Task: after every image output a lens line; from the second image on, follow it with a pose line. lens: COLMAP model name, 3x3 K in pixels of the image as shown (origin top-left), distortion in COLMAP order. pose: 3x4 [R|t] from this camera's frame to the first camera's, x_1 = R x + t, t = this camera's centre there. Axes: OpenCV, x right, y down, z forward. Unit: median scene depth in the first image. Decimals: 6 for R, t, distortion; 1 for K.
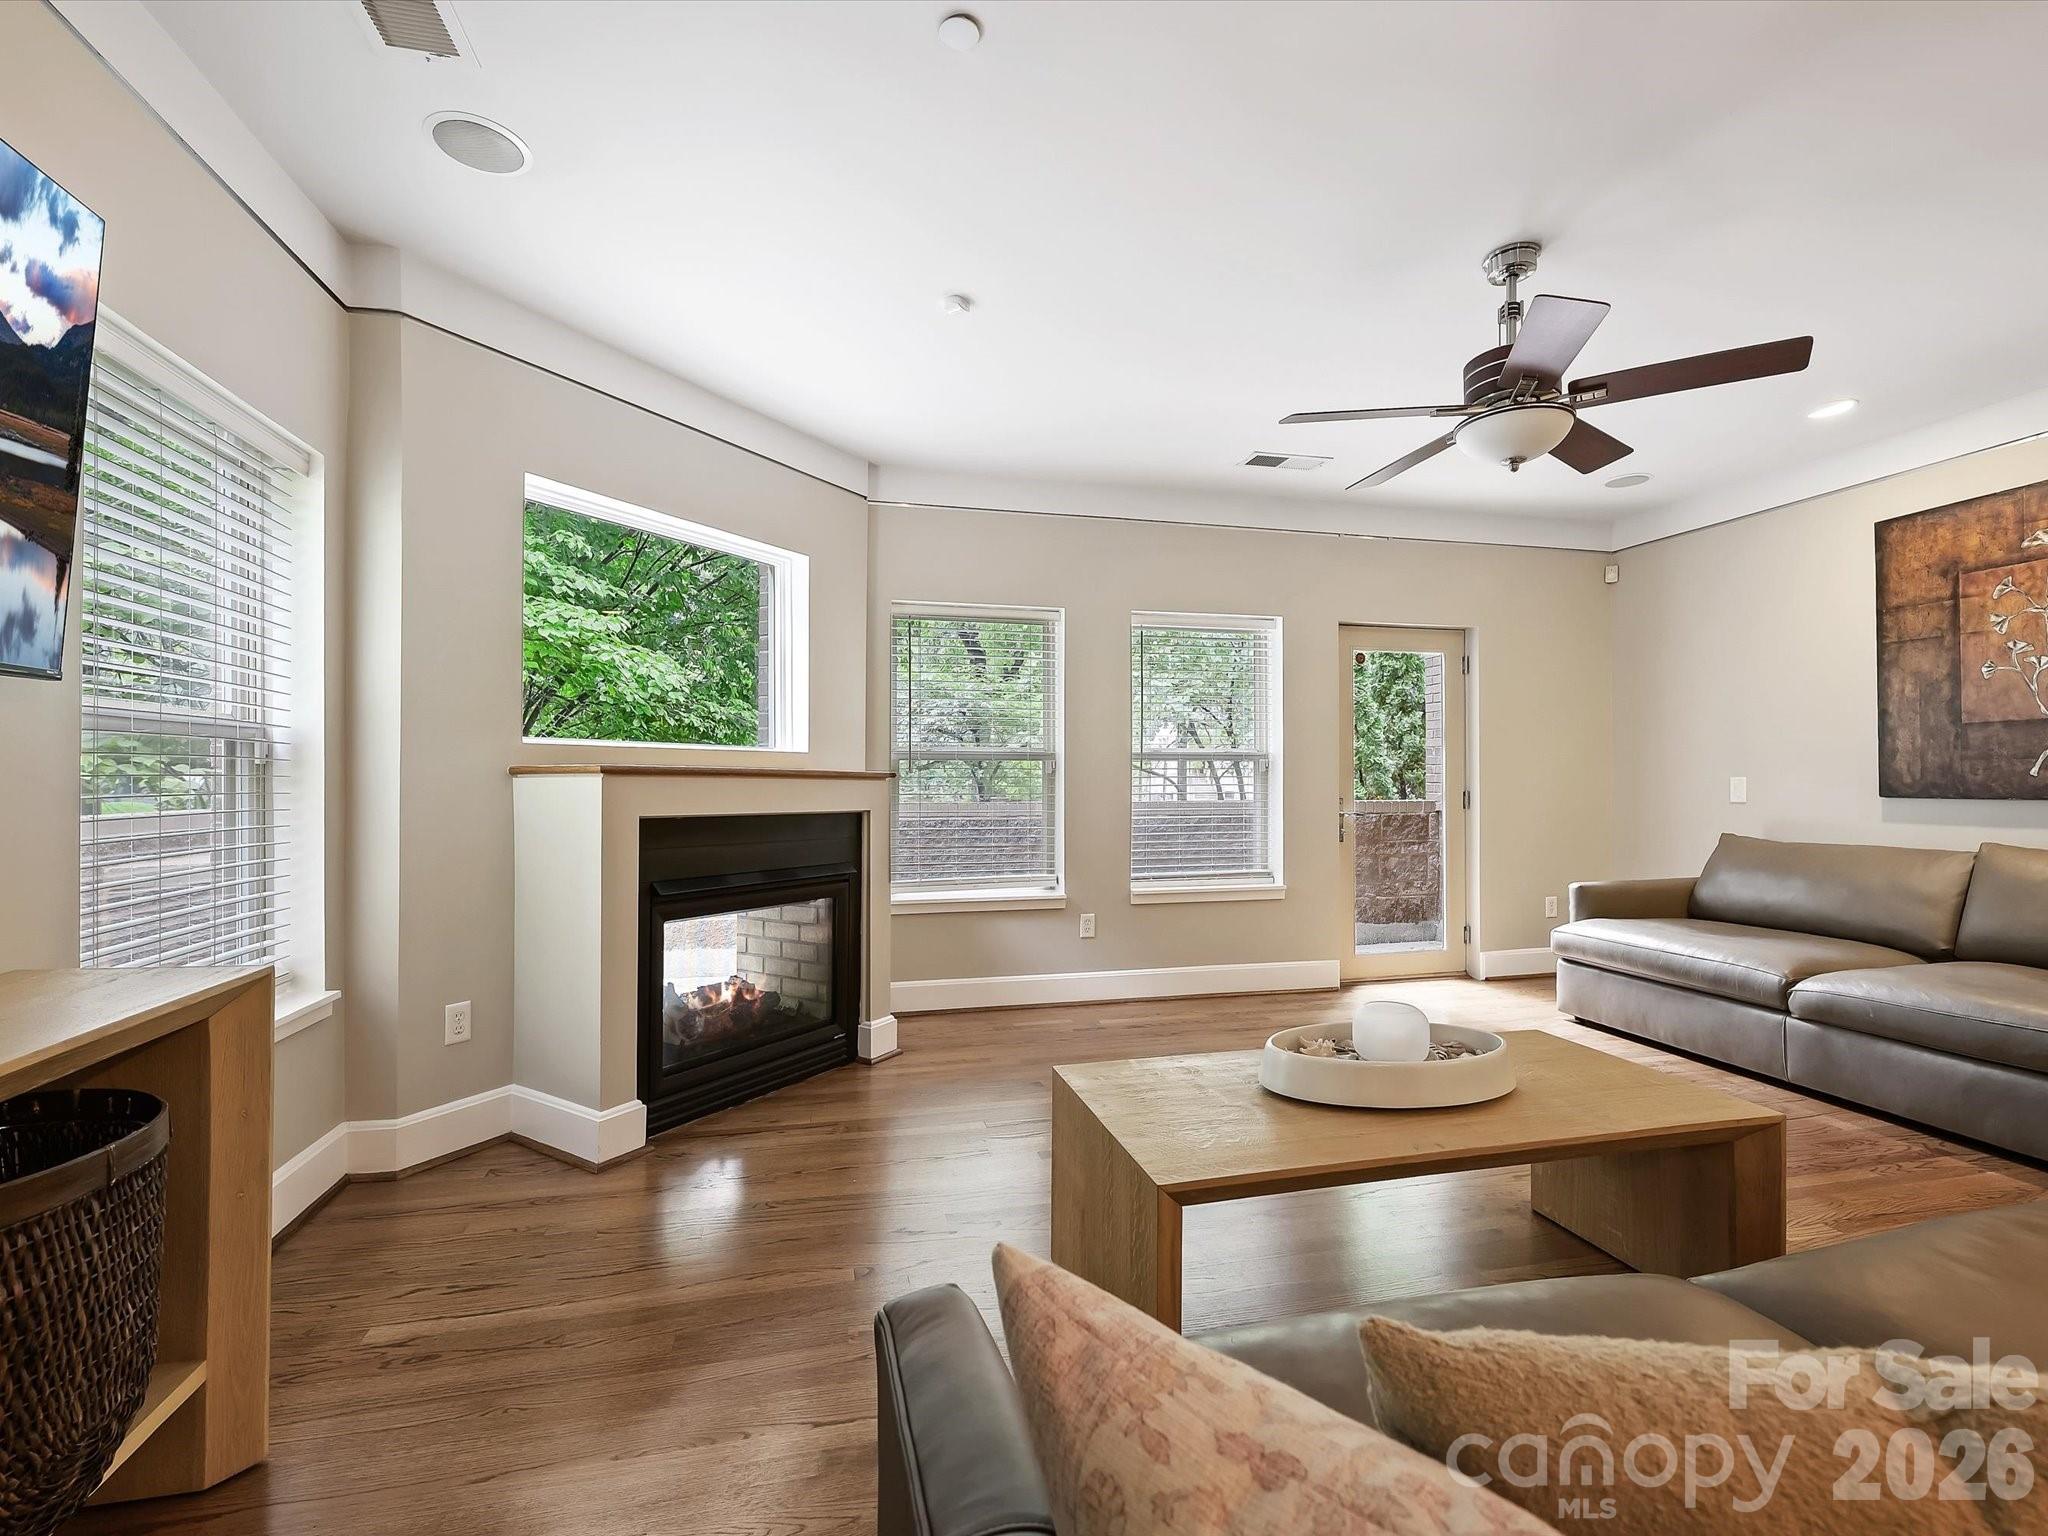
lens RADIAL K [[942.8, 0, 1099.1], [0, 942.8, 772.6], [0, 0, 1]] dist [-0.002125, -0.000231]
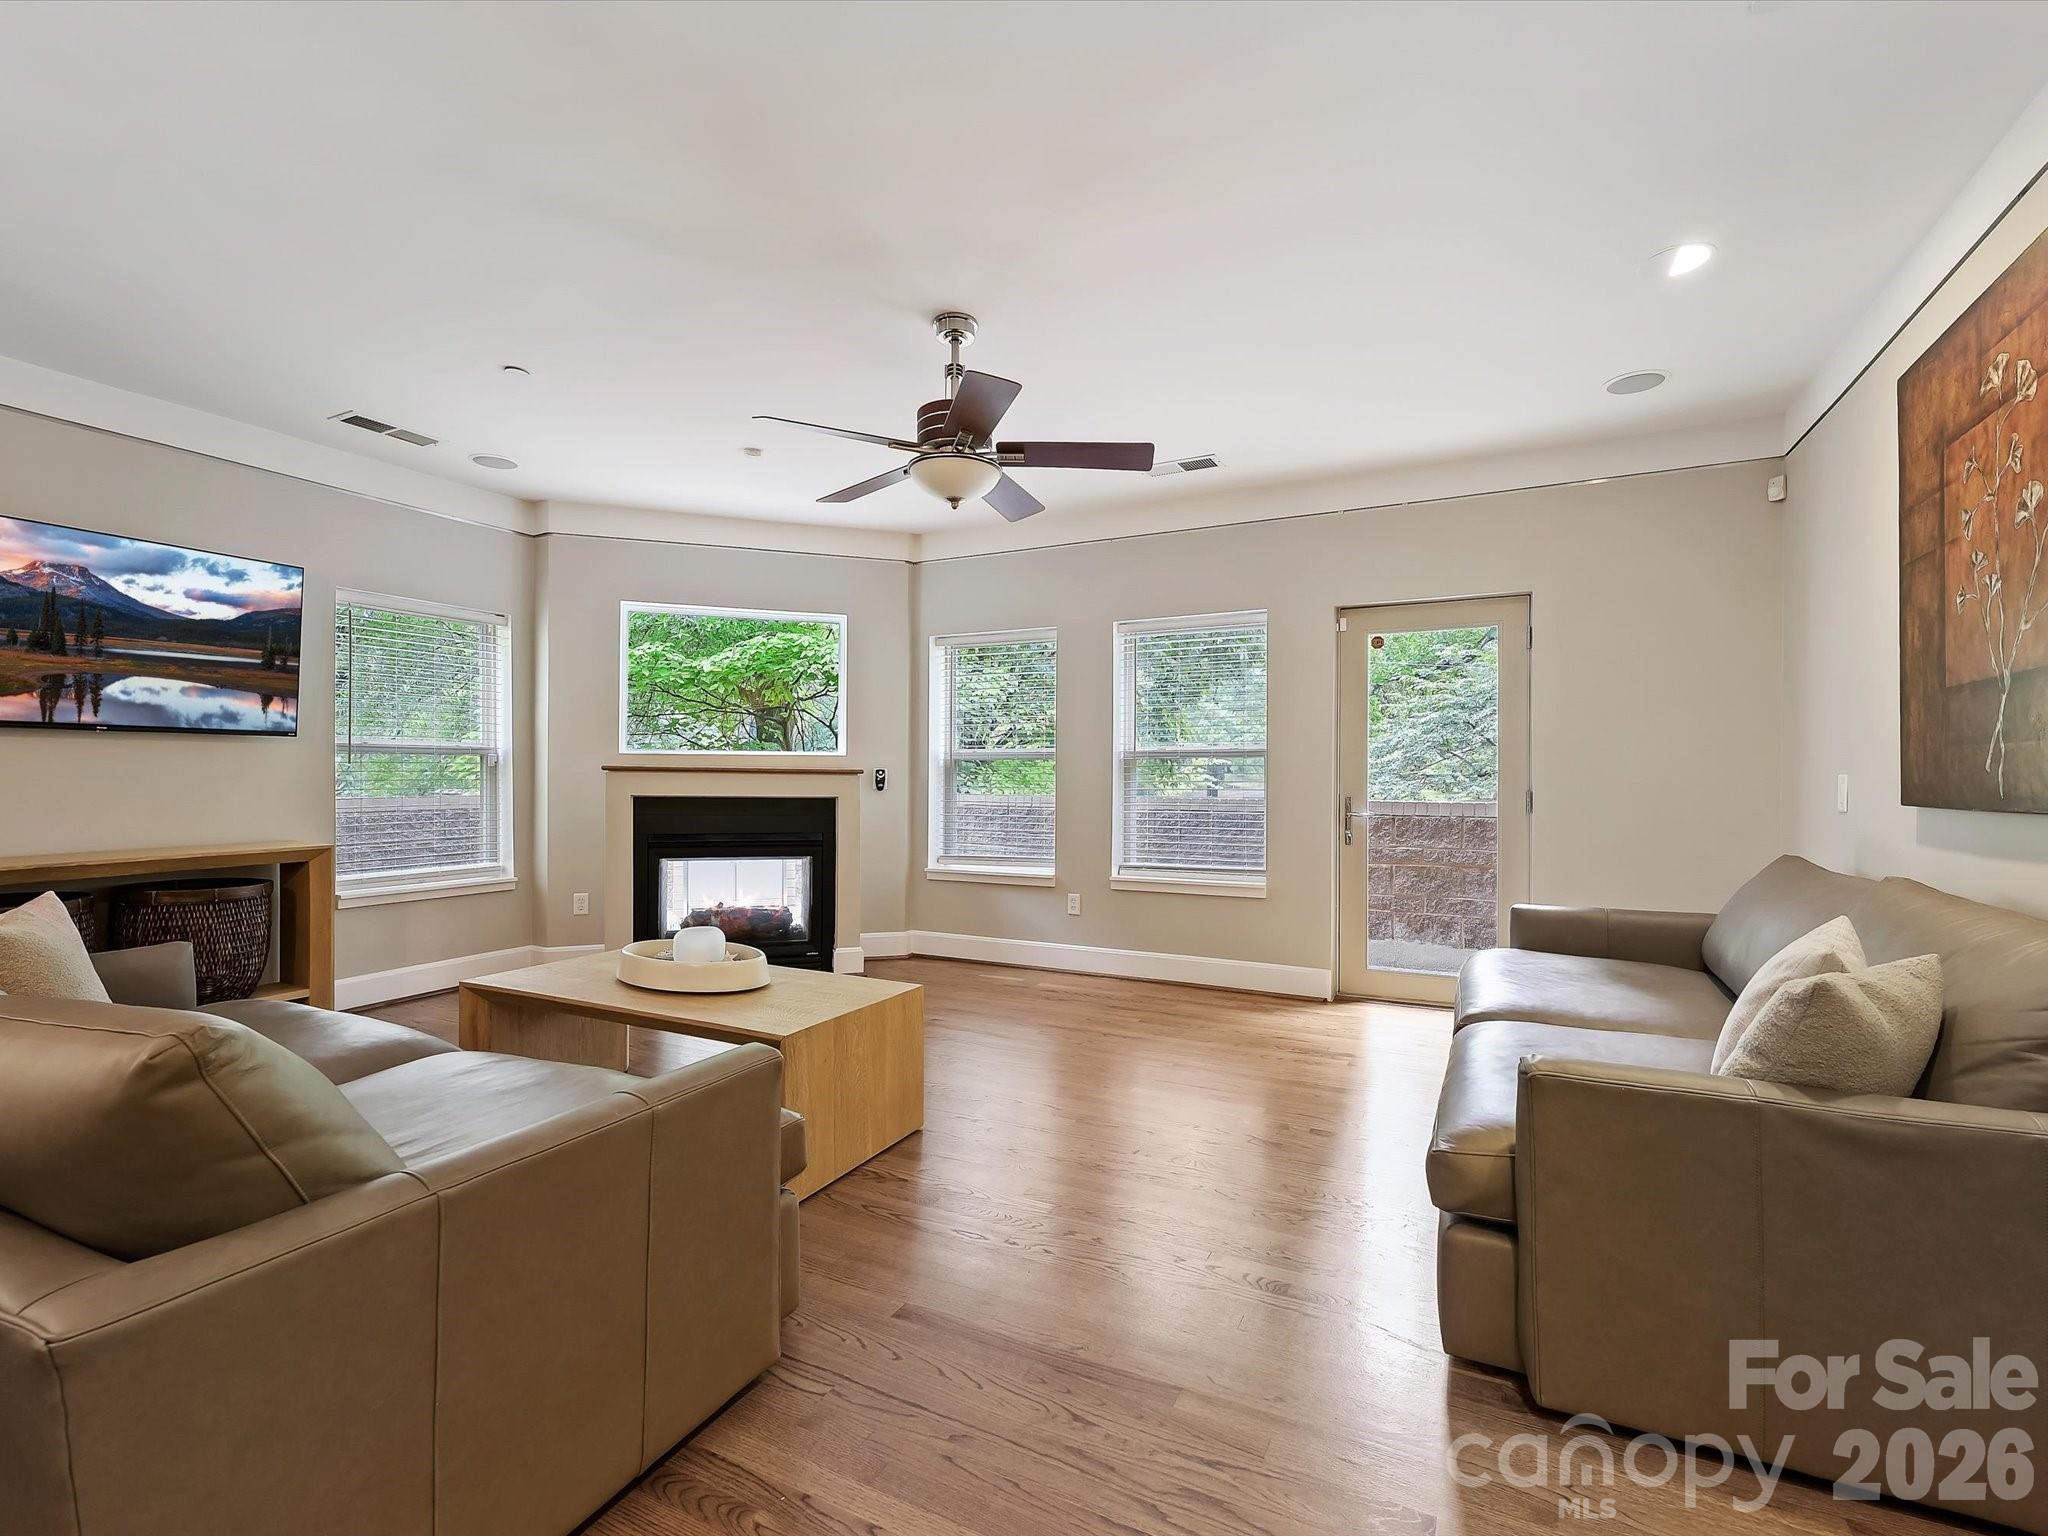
lens RADIAL K [[943.2, 0, 1021.9], [0, 943.2, 753.0], [0, 0, 1]] dist [0.001241, -0.009757]
pose [[0.749730, -0.013440, -0.661607, 0.873643], [0.002609, 0.999846, -0.017355, 0.000052], [0.661738, 0.011285, 0.749650, 0.132359]]
